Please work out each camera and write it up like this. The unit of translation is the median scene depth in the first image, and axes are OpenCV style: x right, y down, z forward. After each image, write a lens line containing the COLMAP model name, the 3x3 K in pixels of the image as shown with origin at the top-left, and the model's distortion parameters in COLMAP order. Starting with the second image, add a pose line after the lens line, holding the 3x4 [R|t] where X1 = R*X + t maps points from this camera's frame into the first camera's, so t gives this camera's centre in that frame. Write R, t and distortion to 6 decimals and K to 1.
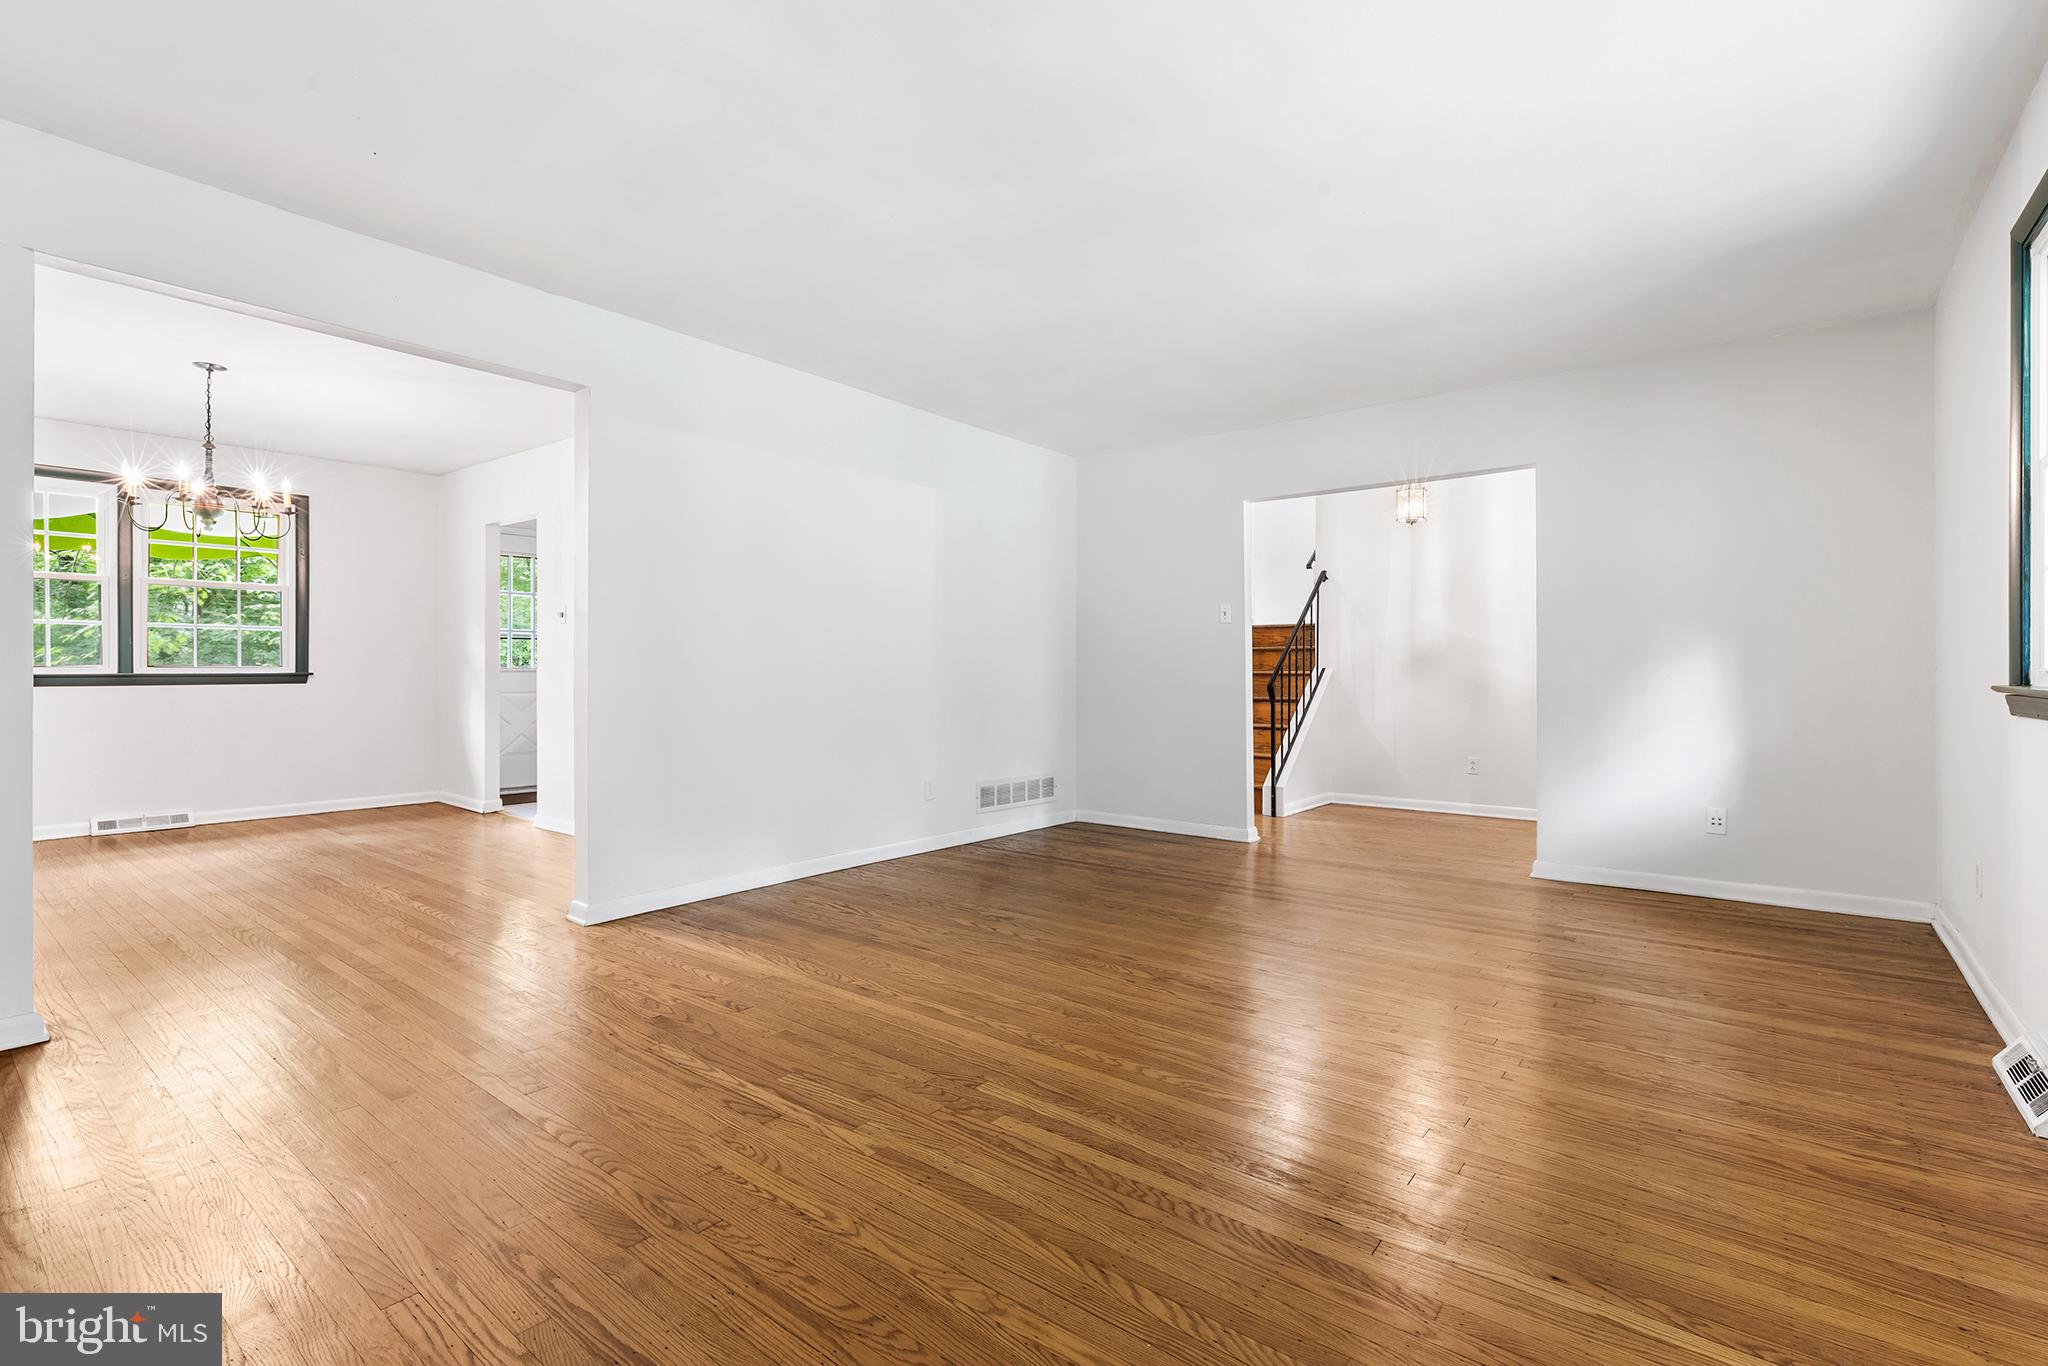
lens RADIAL K [[916.9, 0, 1018.5], [0, 916.9, 676.6], [0, 0, 1]] dist [0.005229, -0.001868]
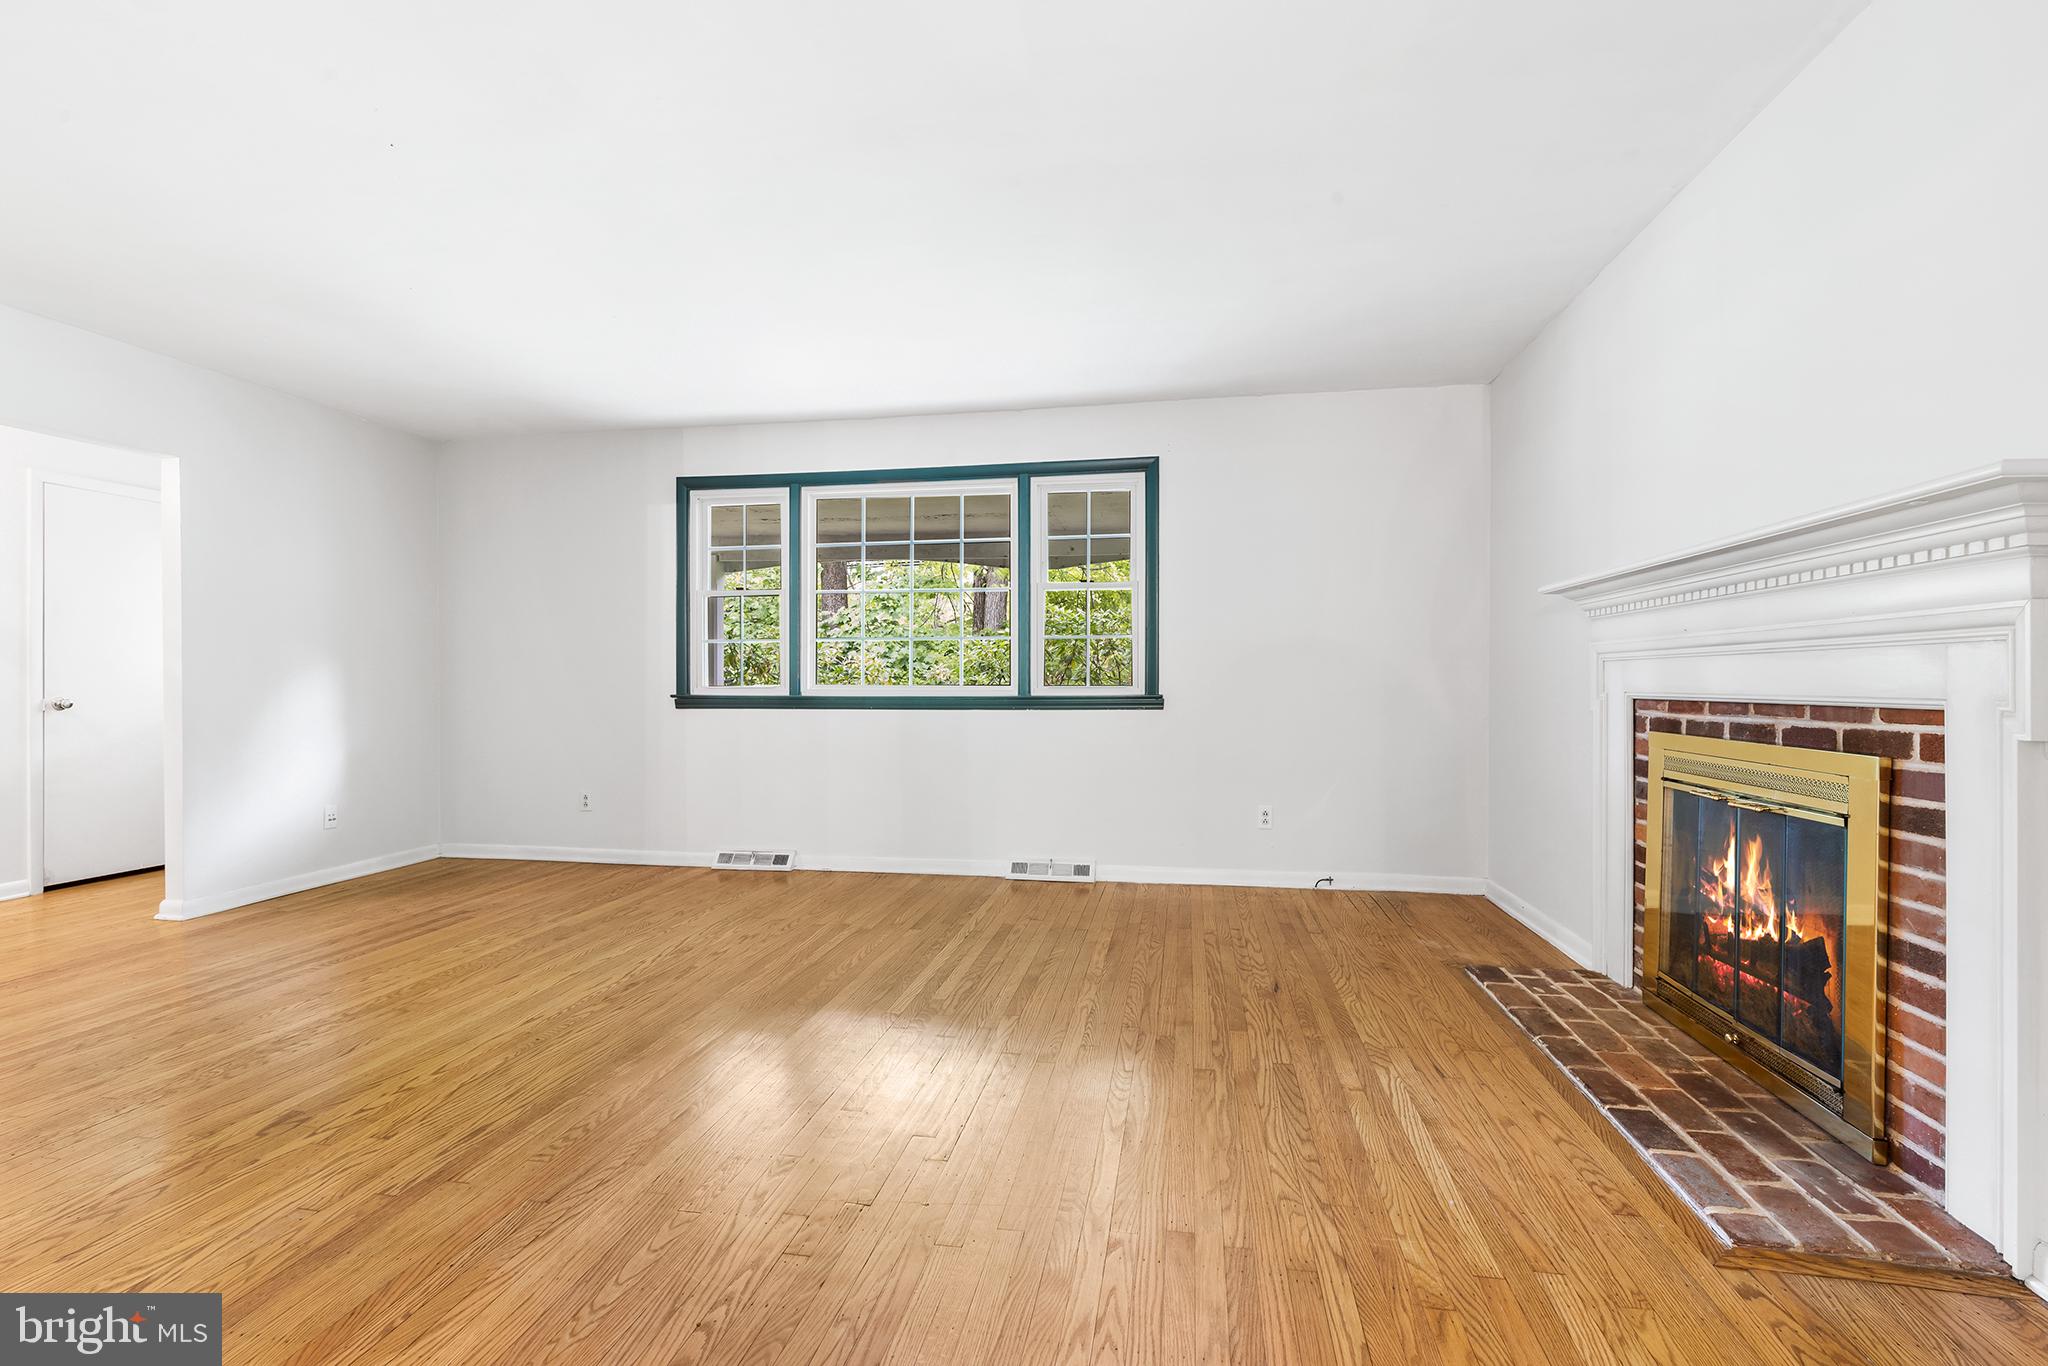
lens RADIAL K [[916.9, 0, 1037.7], [0, 916.9, 688.3], [0, 0, 1]] dist [0.005229, -0.001868]
pose [[-0.486016, -0.005163, 0.873935, -0.503440], [0.004689, 0.999953, 0.008515, -0.007908], [-0.873938, 0.008236, -0.485968, 0.576686]]
